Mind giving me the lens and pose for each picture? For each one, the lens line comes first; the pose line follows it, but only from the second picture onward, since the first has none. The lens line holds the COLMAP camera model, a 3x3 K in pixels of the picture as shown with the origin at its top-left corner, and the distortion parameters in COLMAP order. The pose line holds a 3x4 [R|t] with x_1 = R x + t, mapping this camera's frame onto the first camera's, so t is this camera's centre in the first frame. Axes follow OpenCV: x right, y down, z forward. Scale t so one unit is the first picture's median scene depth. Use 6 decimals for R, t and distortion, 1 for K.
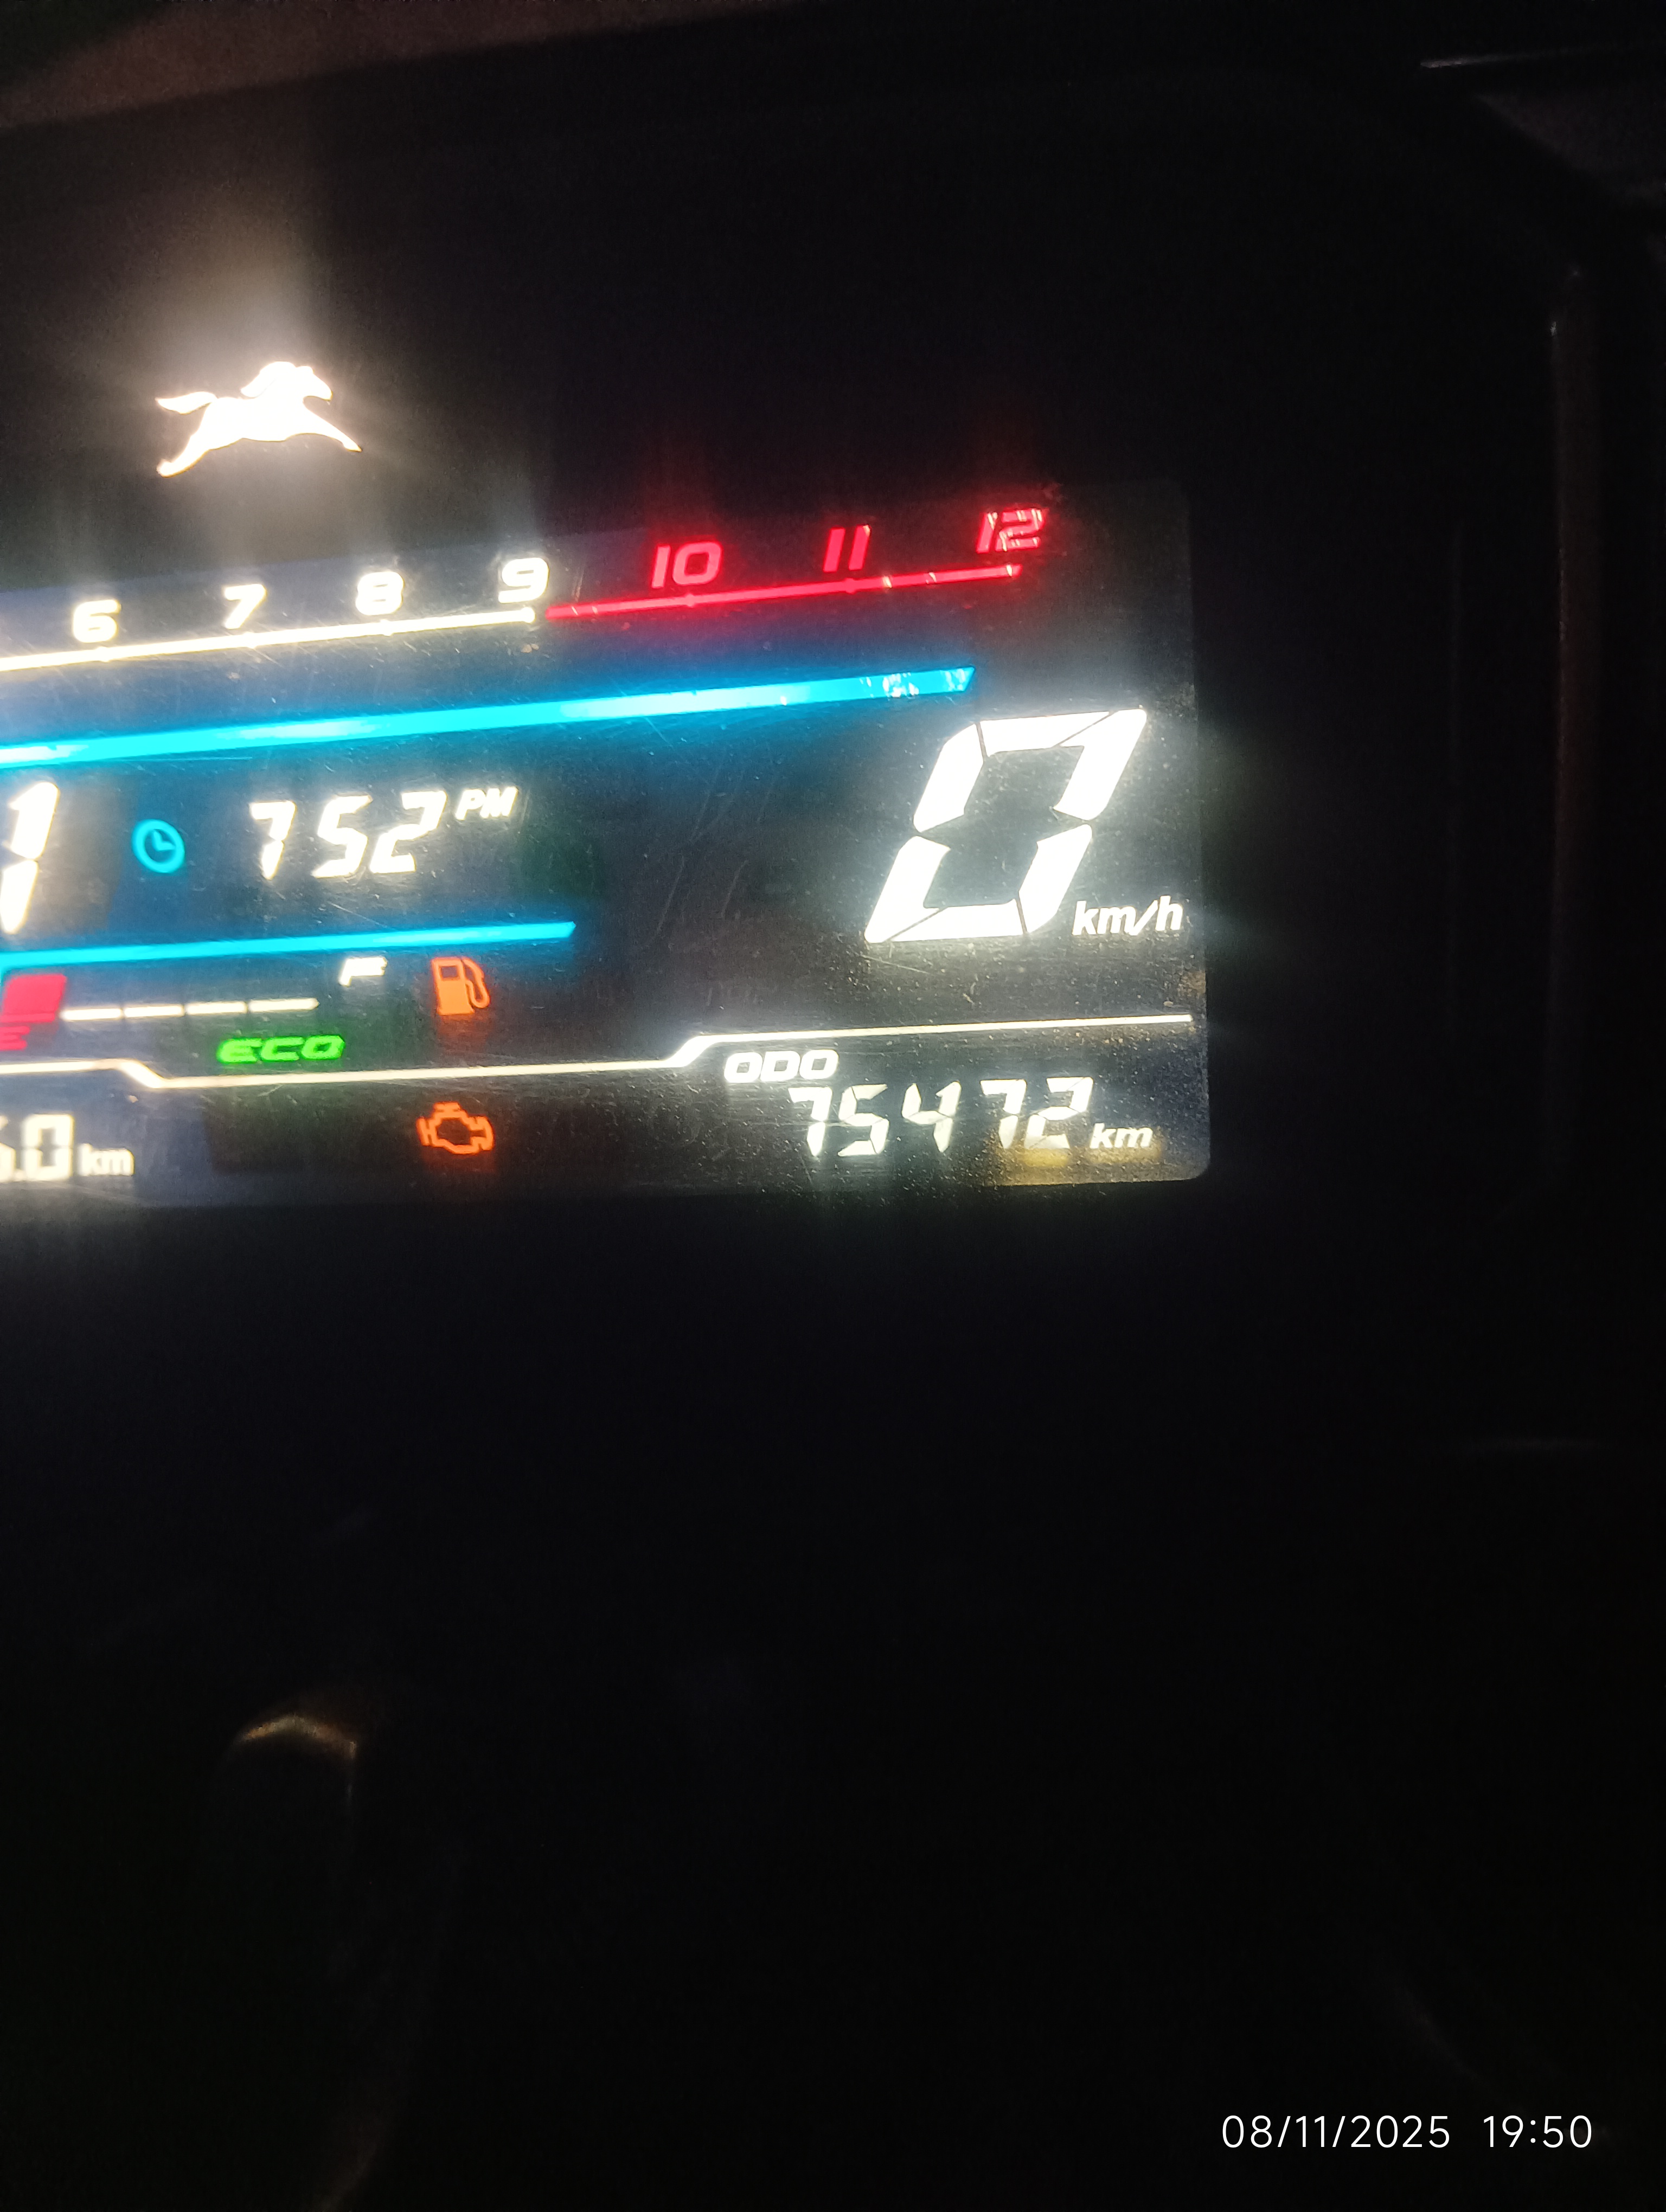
lens RADIAL K [[1861.9, 0, 847.2], [0, 1861.9, 1124.5], [0, 0, 1]] dist [0.018532, -0.103541]
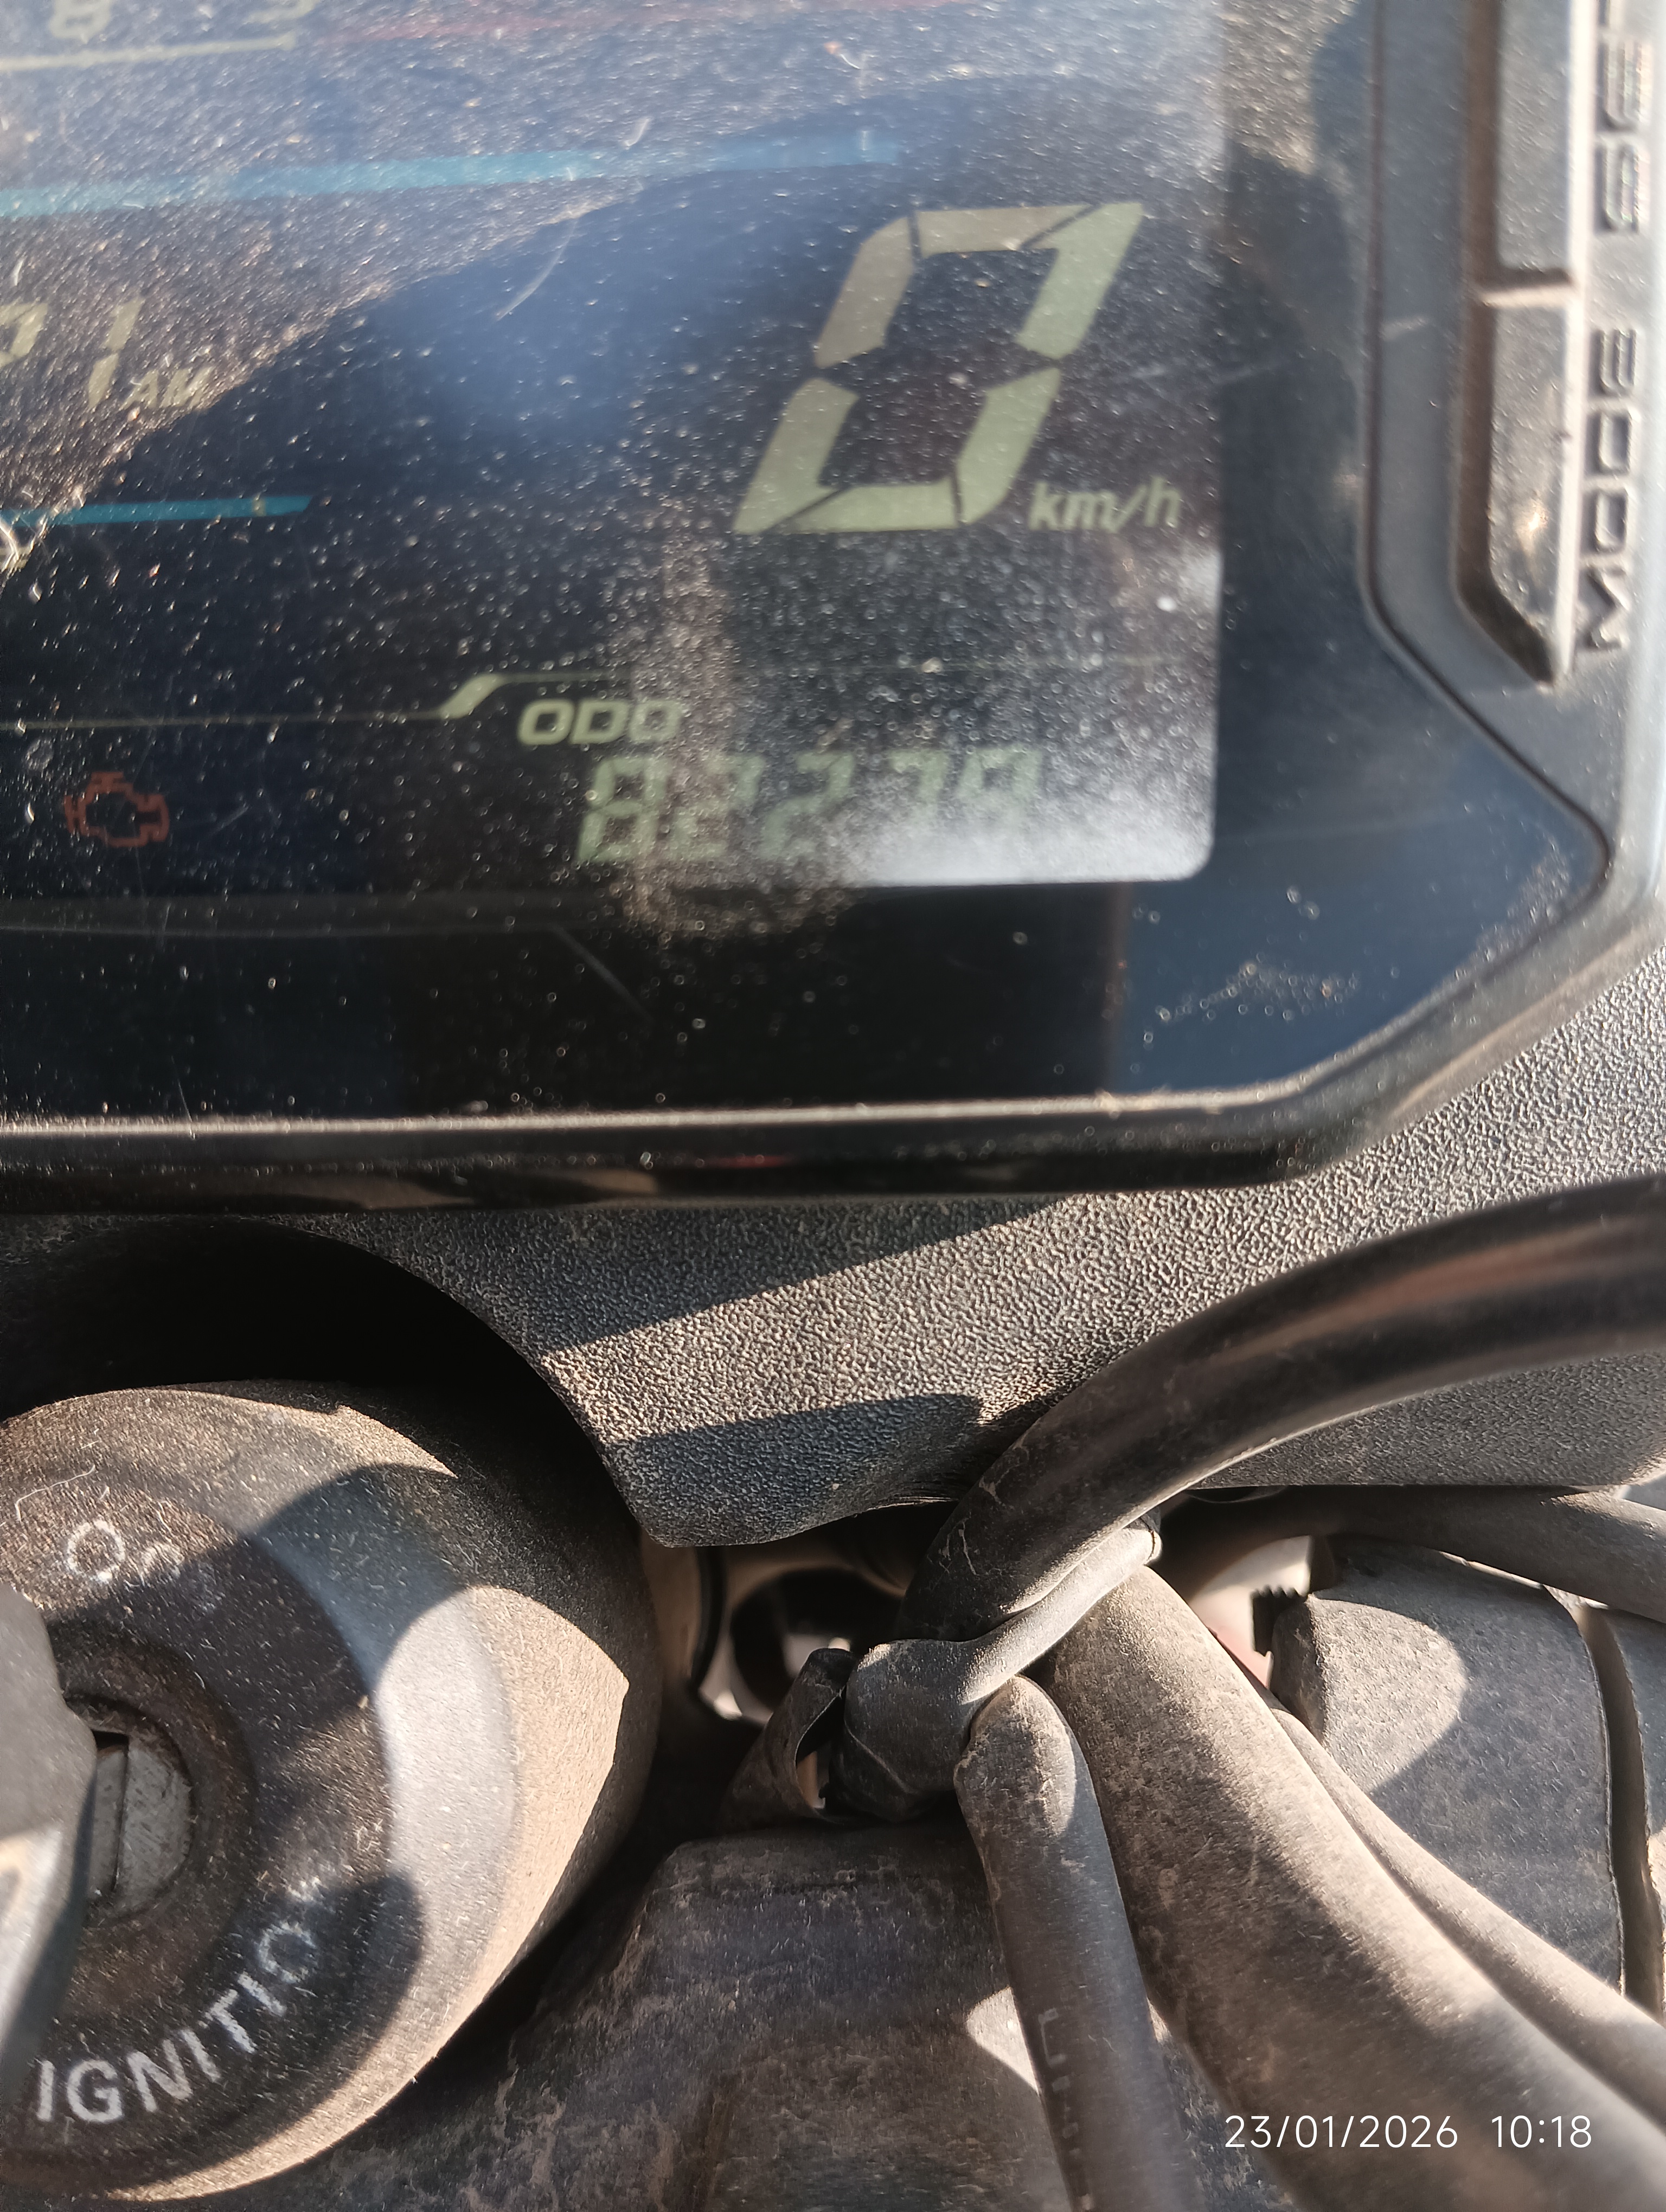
lens RADIAL K [[1861.9, 0, 827.7], [0, 1861.9, 1126.9], [0, 0, 1]] dist [0.018532, -0.103541]
pose [[0.991758, 0.052026, 0.117087, -0.026071], [-0.034746, 0.988813, -0.145056, 0.227253], [-0.123324, 0.139792, 0.982471, 0.335414]]
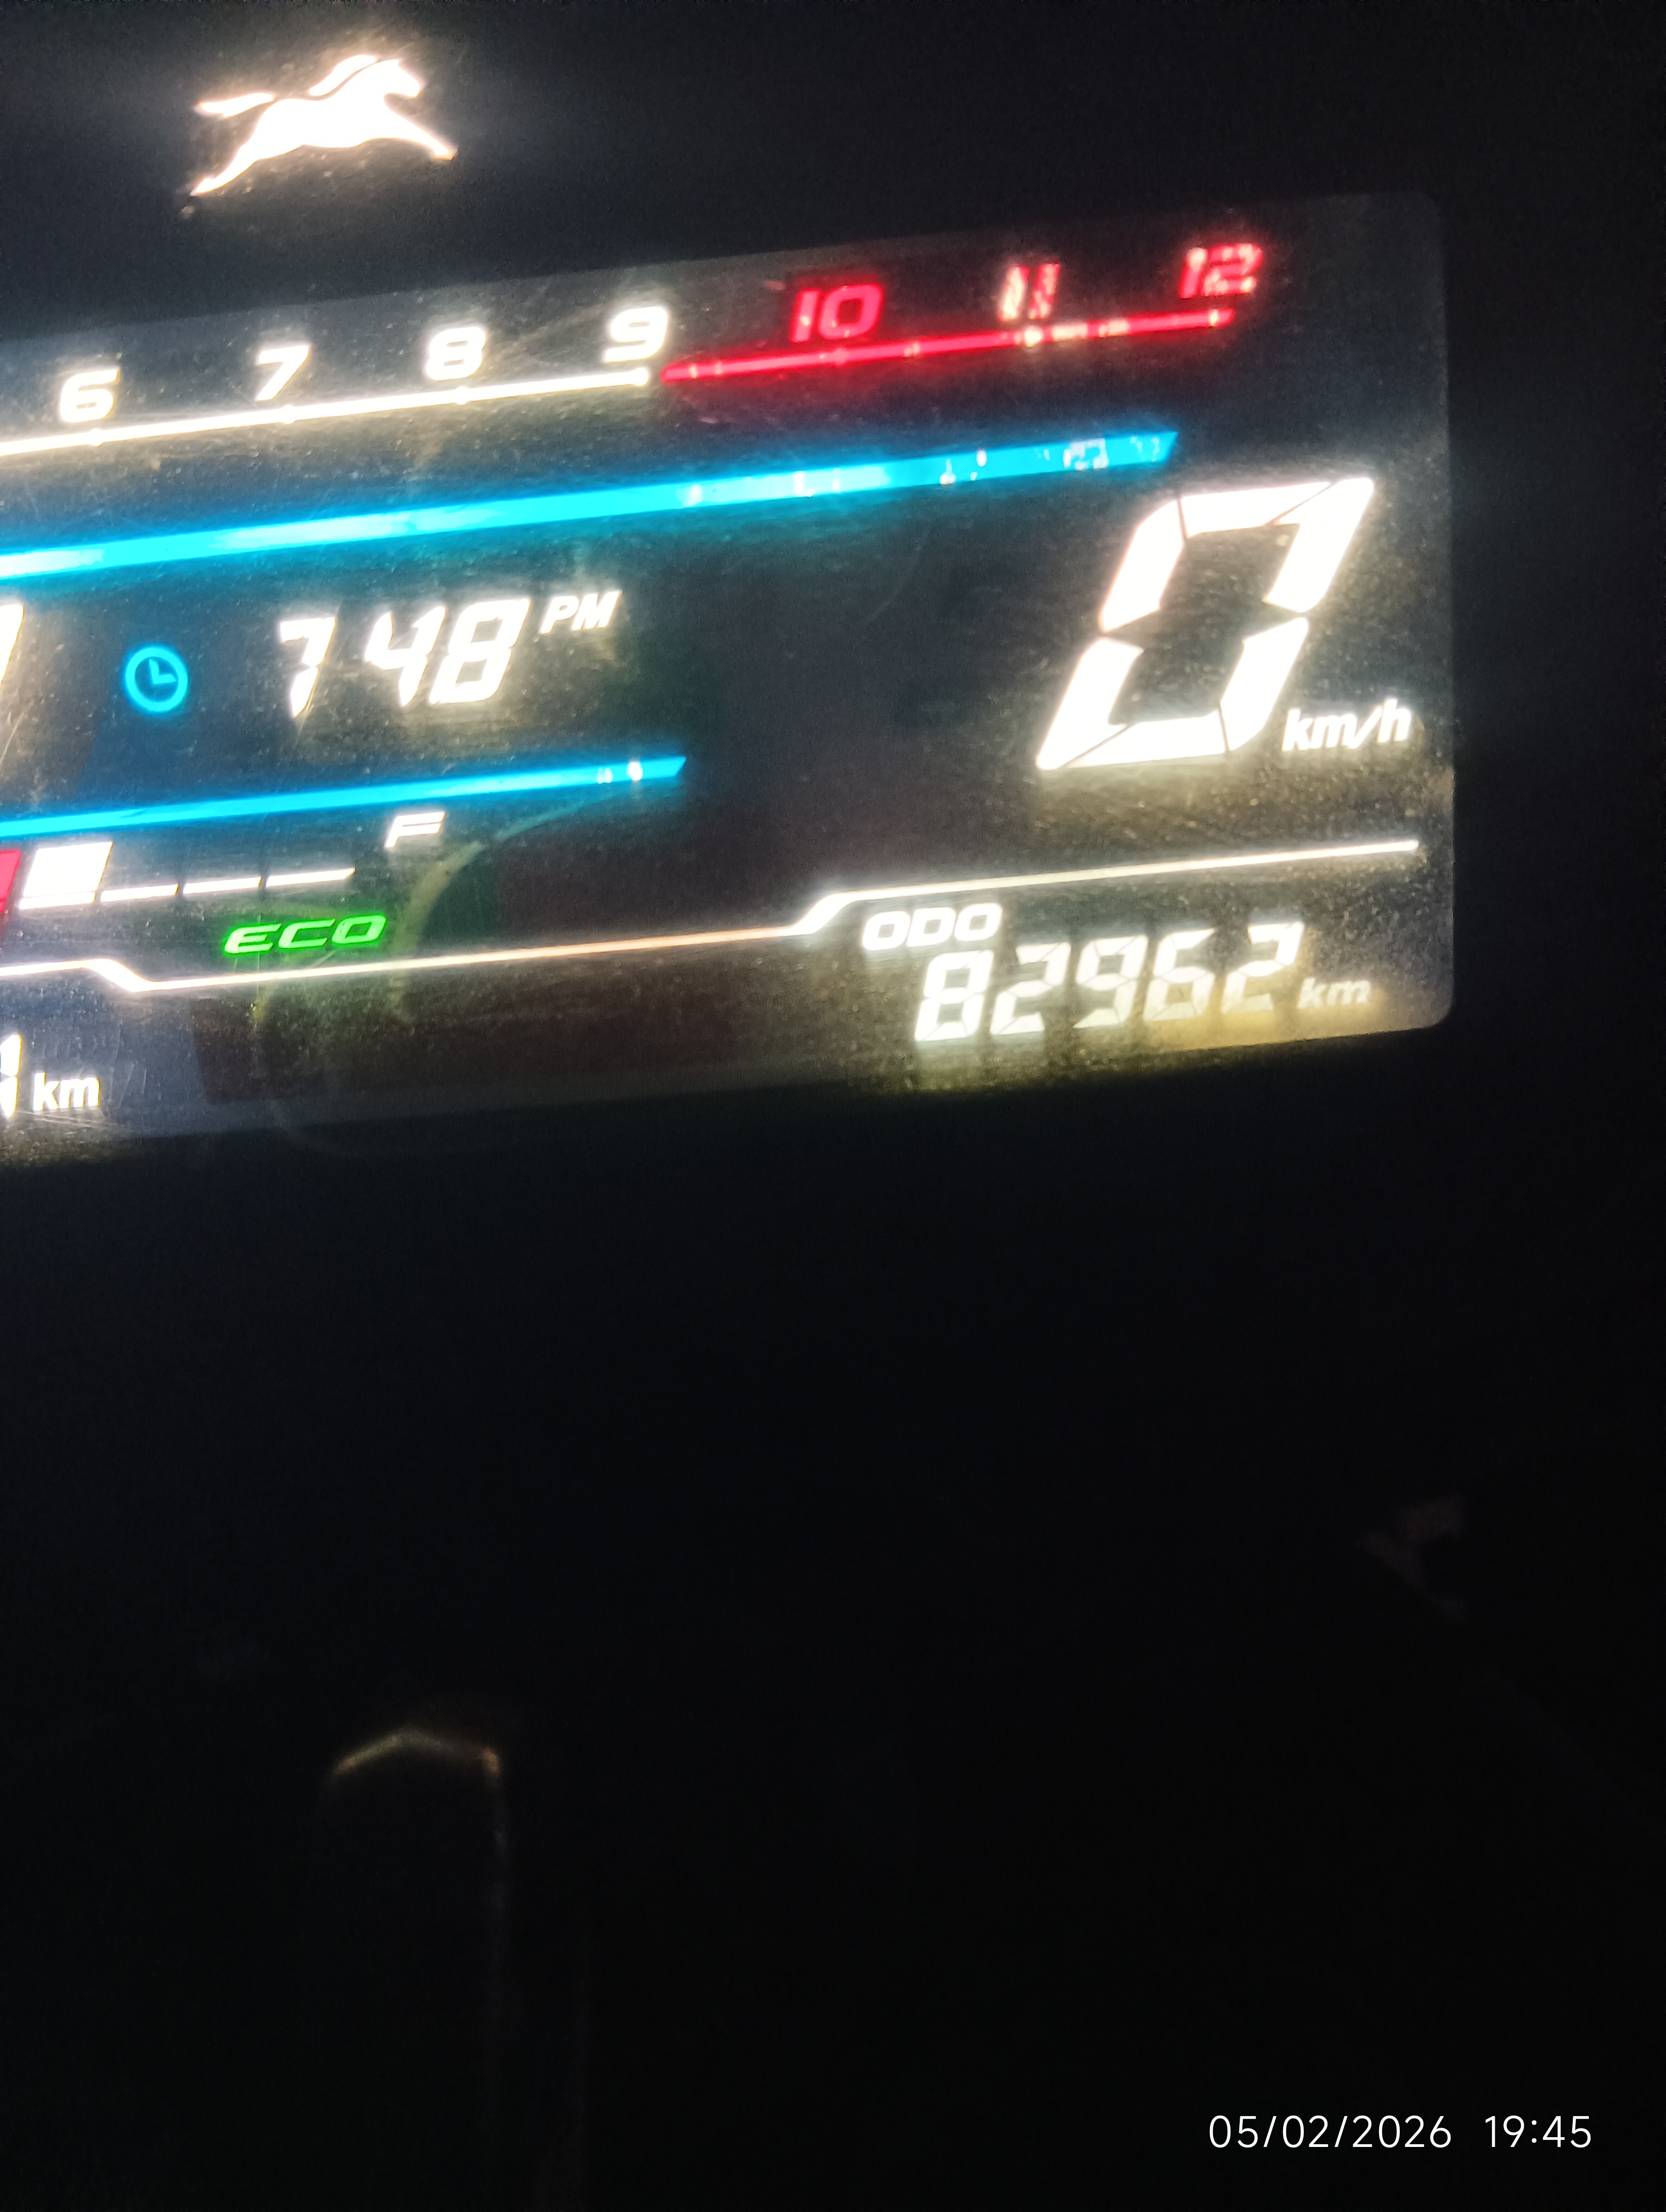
lens RADIAL K [[1861.9, 0, 845.2], [0, 1861.9, 1123.6], [0, 0, 1]] dist [0.018532, -0.103541]
pose [[0.990146, -0.032015, 0.136328, -0.199916], [0.044827, 0.994752, -0.091976, 0.138461], [-0.132668, 0.097181, 0.986385, 0.189549]]
